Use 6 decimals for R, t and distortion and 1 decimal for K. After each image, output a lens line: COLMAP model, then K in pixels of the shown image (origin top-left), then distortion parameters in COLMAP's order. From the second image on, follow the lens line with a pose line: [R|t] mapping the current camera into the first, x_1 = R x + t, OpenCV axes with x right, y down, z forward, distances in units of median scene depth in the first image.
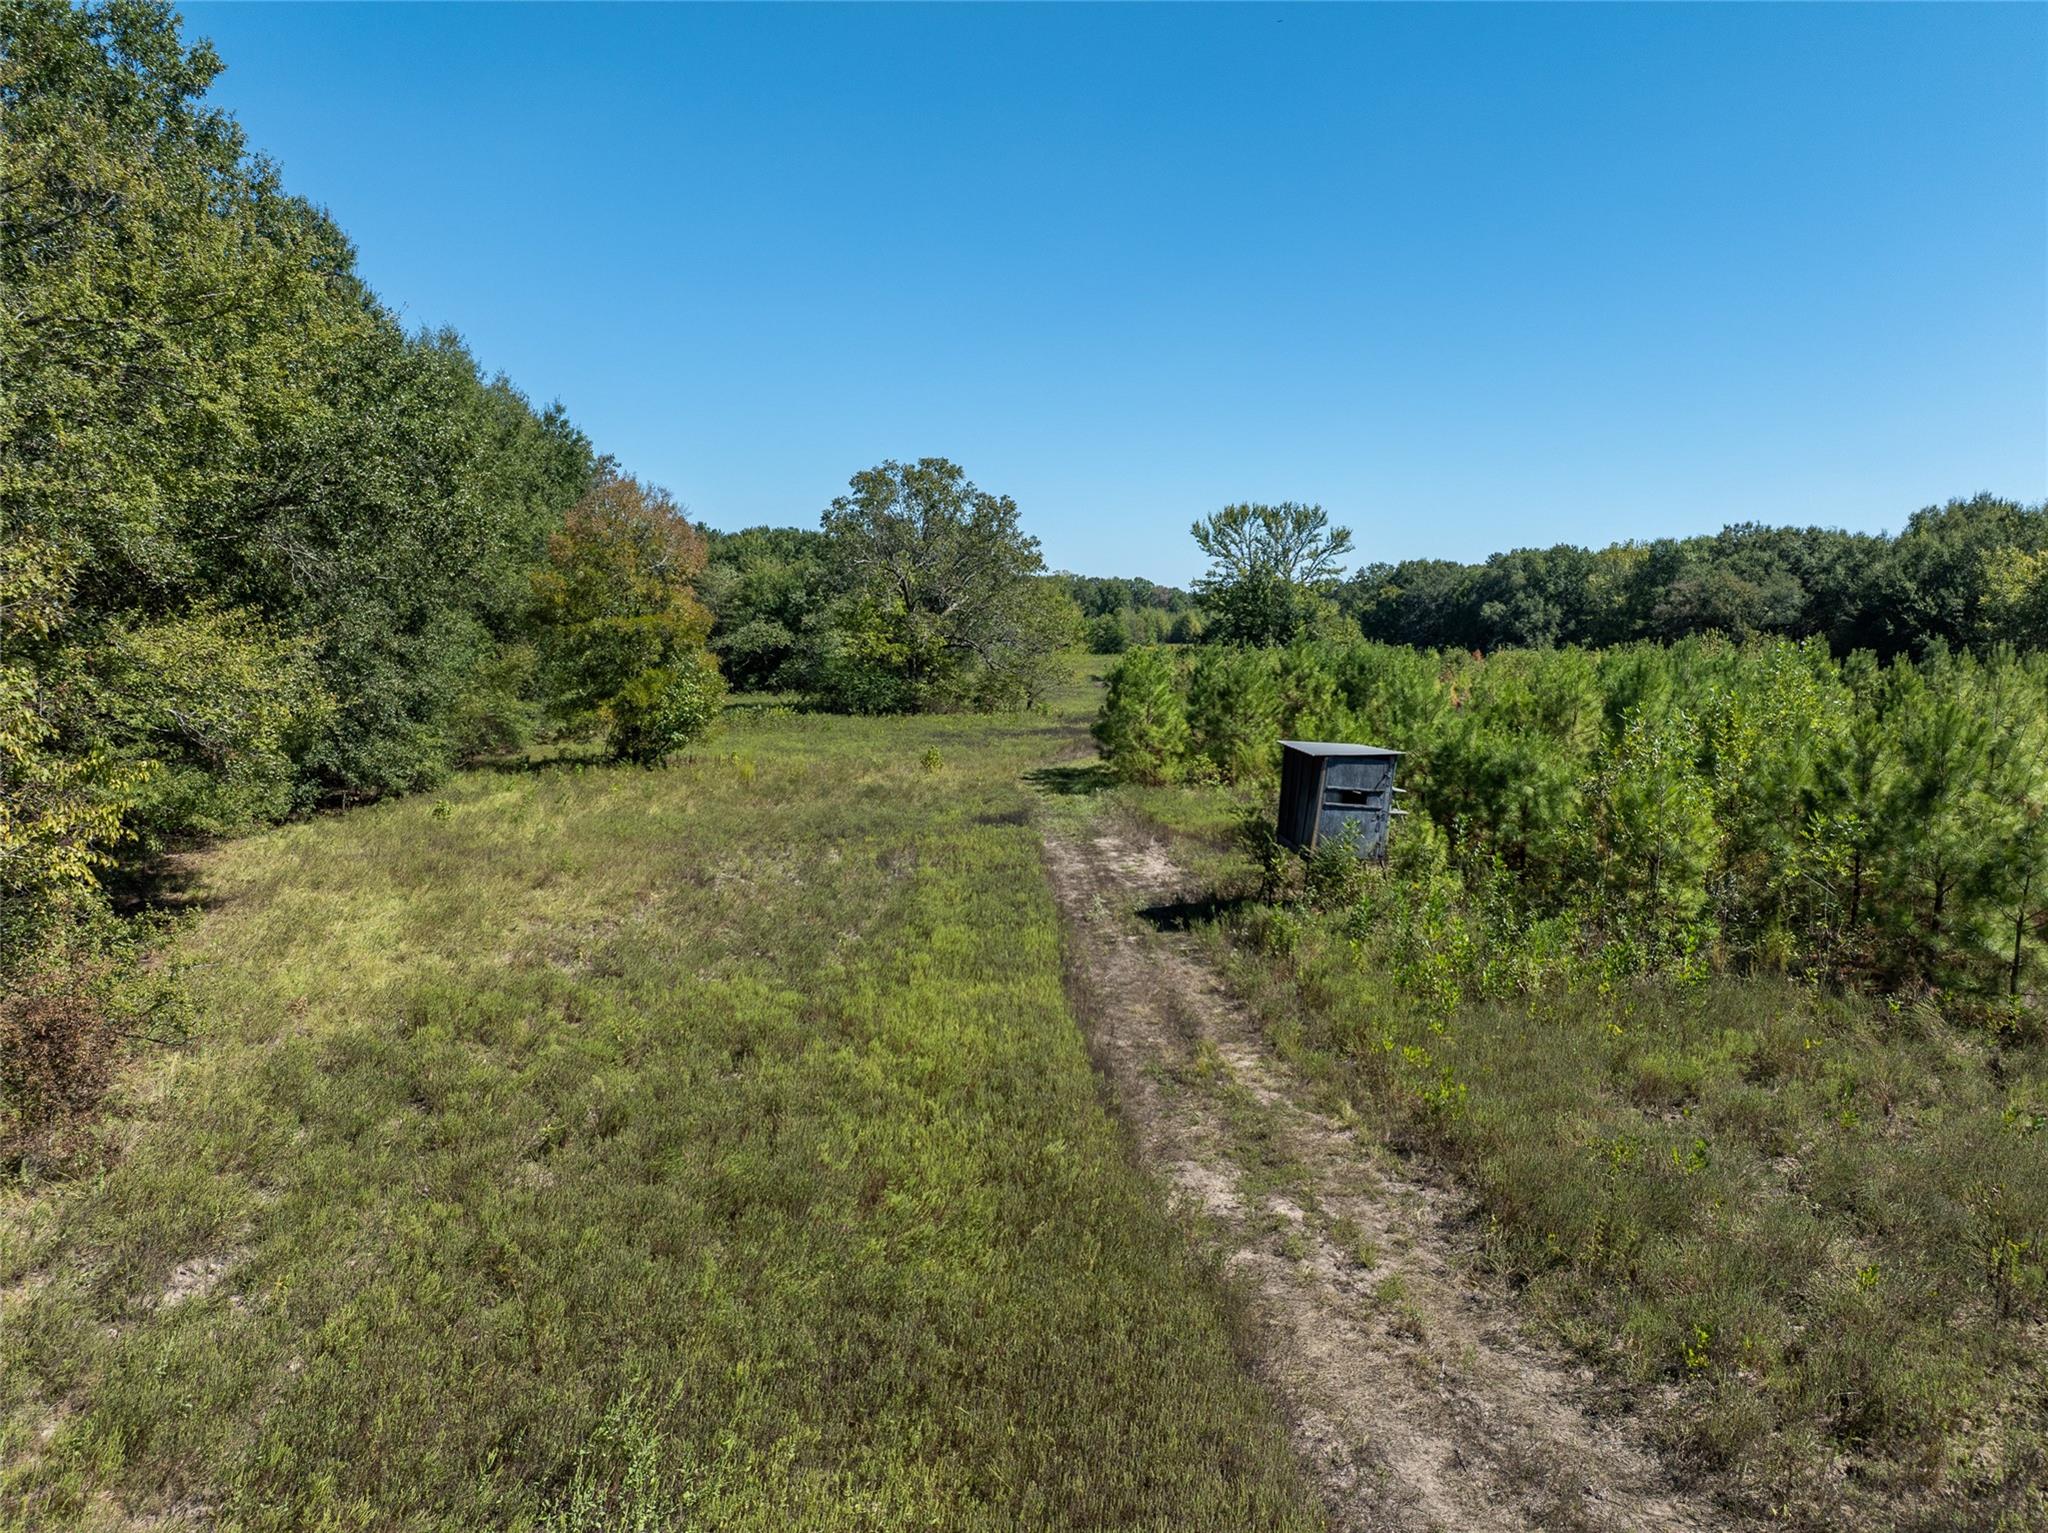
lens RADIAL K [[1433.5, 0, 1024.0], [0, 1433.5, 766.5], [0, 0, 1]] dist [-0.036318, -0.007612]
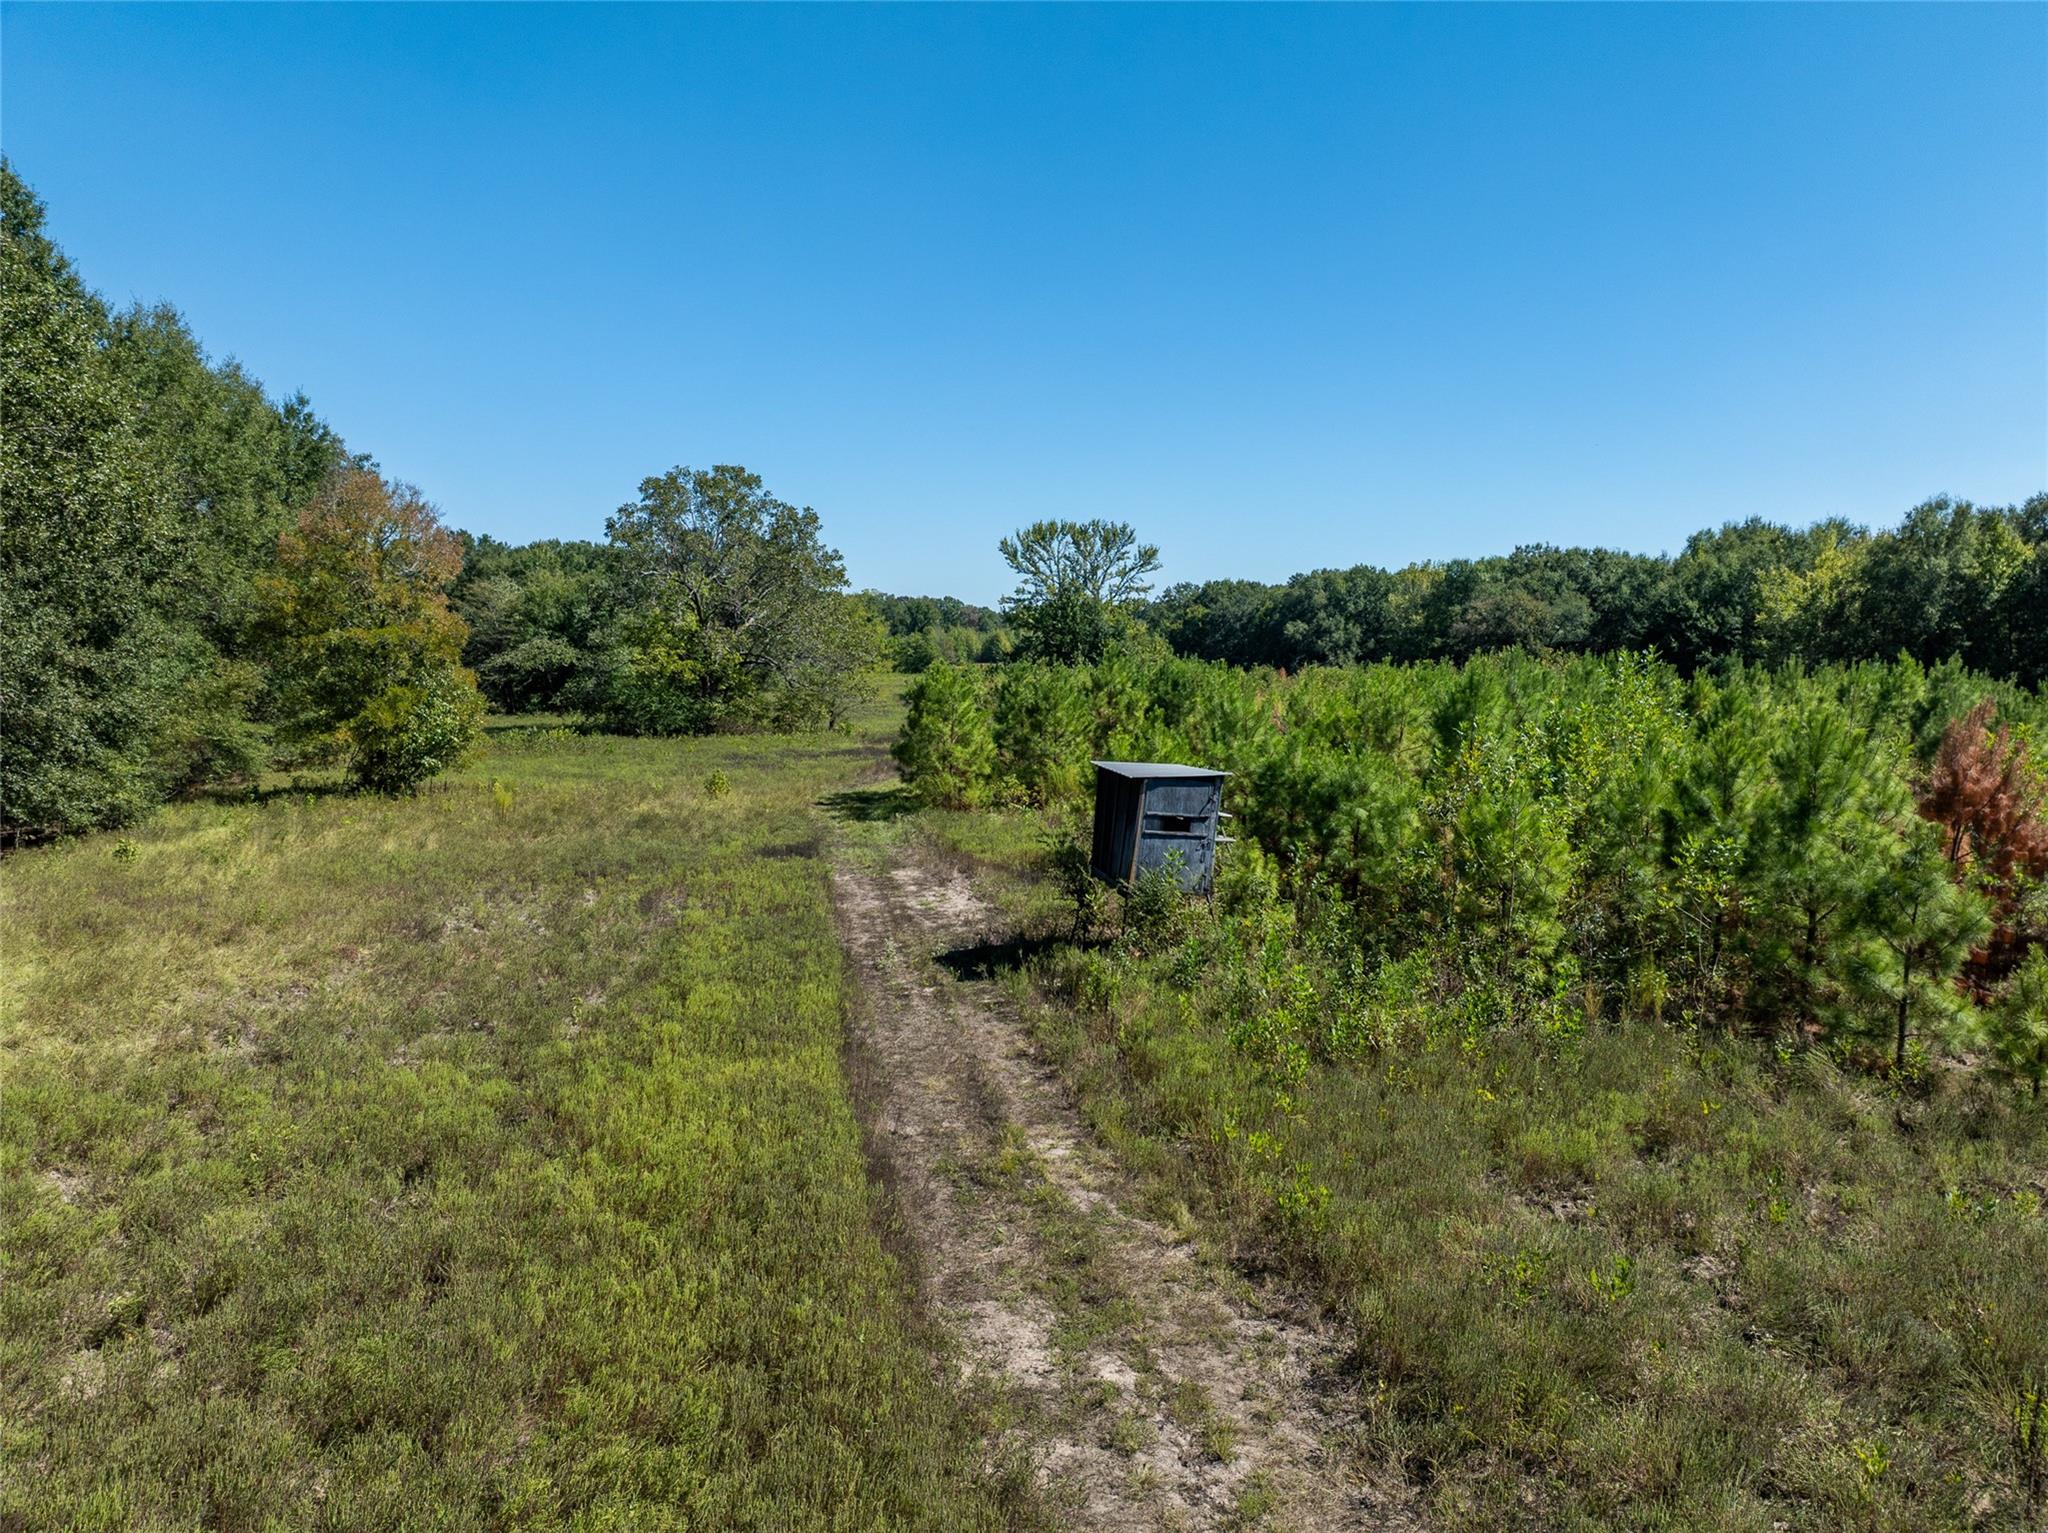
lens RADIAL K [[1438.6, 0, 1024.0], [0, 1438.6, 766.5], [0, 0, 1]] dist [-0.044815, 0.012583]
pose [[0.991402, -0.009474, 0.130505, 0.016281], [0.011310, 0.999847, -0.013333, -0.002827], [-0.130358, 0.014695, 0.991358, 0.100706]]
